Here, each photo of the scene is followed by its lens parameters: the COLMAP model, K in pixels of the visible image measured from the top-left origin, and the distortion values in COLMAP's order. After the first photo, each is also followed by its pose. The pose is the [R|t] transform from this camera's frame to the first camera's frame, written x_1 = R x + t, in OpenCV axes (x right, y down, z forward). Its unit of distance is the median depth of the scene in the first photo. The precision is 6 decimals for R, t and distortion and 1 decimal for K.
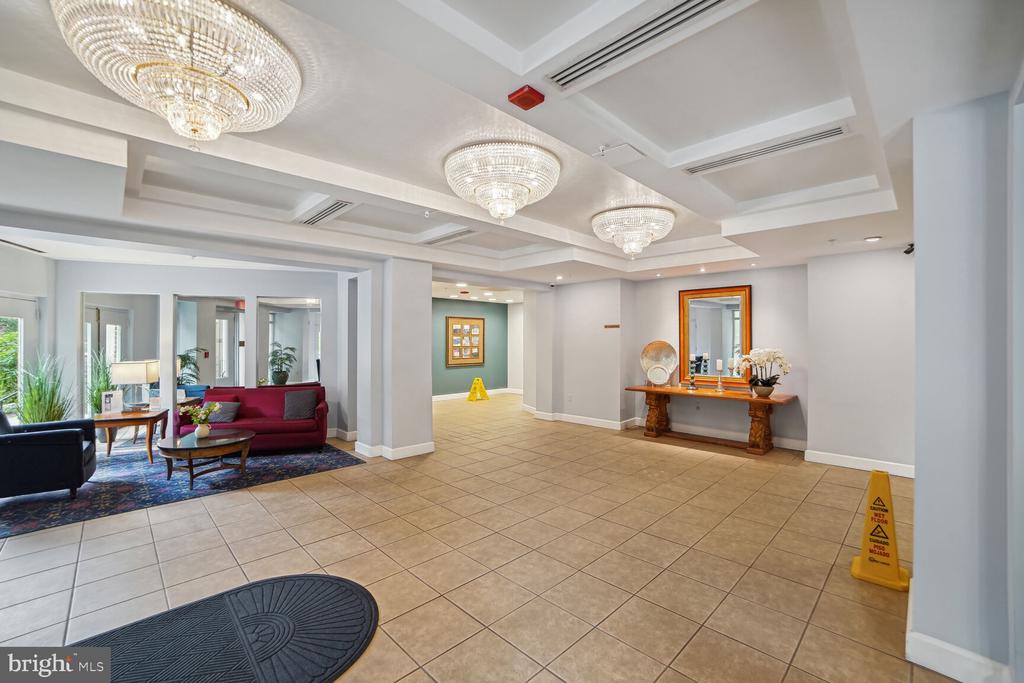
lens RADIAL K [[433.5, 0, 525.2], [0, 433.5, 342.5], [0, 0, 1]] dist [-0.072237, 0.023145]
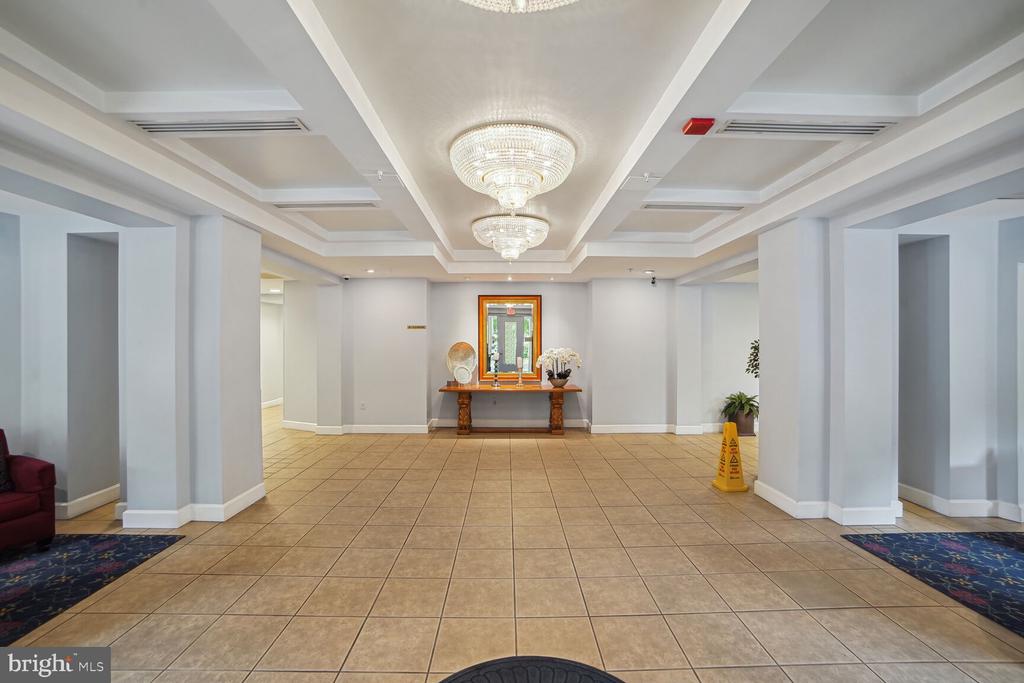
lens RADIAL K [[433.5, 0, 525.2], [0, 433.5, 342.5], [0, 0, 1]] dist [-0.072237, 0.023145]
pose [[0.694798, -0.000329, 0.719205, -0.416275], [0.003999, 0.999986, -0.003406, 0.002151], [-0.719194, 0.005242, 0.694790, 0.200850]]
